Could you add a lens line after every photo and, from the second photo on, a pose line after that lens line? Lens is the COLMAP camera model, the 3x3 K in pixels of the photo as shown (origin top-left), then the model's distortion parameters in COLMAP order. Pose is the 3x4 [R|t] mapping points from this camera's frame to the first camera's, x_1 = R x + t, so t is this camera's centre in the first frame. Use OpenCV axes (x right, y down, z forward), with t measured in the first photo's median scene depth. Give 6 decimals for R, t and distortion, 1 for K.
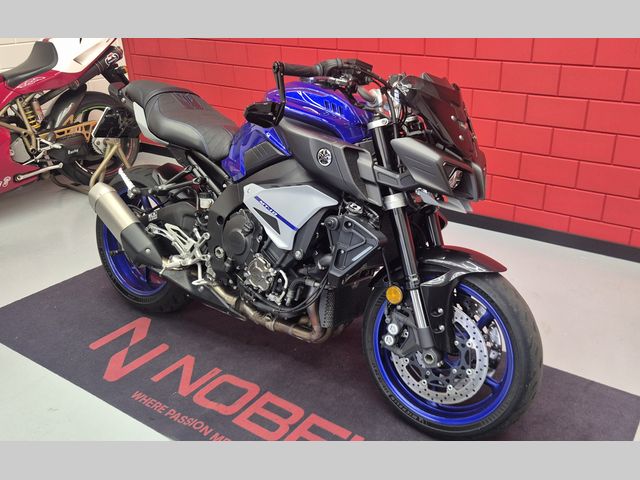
lens RADIAL K [[564.6, 0, 361.3], [0, 564.6, 250.7], [0, 0, 1]] dist [0.037985, -0.005716]
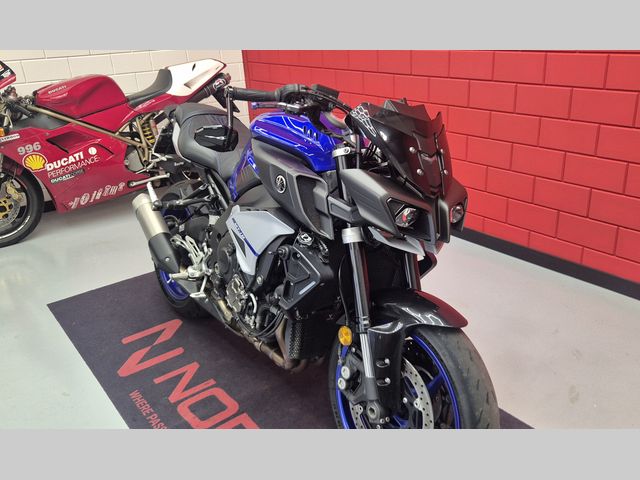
lens RADIAL K [[535.6, 0, 343.0], [0, 535.6, 239.7], [0, 0, 1]] dist [0.037085, -0.004127]
pose [[0.953810, 0.088523, -0.287073, 0.280607], [-0.101188, 0.994428, -0.029554, -0.049821], [0.282857, 0.057237, 0.957453, 0.143983]]
